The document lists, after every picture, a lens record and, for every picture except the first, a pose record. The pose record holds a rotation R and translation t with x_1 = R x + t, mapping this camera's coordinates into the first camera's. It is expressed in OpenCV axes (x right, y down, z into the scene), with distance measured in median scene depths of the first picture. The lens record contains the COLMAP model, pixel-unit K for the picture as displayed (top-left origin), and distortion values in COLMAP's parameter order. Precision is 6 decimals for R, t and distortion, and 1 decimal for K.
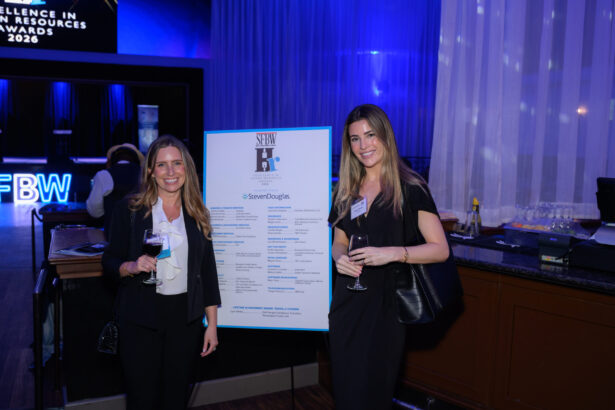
lens RADIAL K [[597.9, 0, 309.4], [0, 597.9, 207.5], [0, 0, 1]] dist [-0.014172, 0.000000]
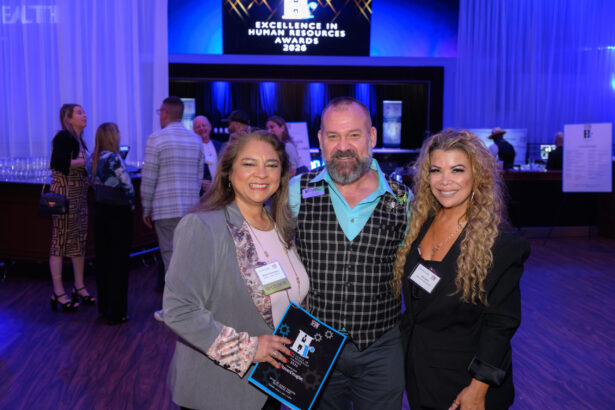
lens RADIAL K [[719.1, 0, 304.4], [0, 719.1, 198.3], [0, 0, 1]] dist [0.036927, 0.000000]
pose [[0.959068, 0.015723, -0.282738, -0.051981], [-0.022271, 0.999553, -0.019958, 0.044137], [0.282298, 0.025438, 0.958990, -0.363527]]
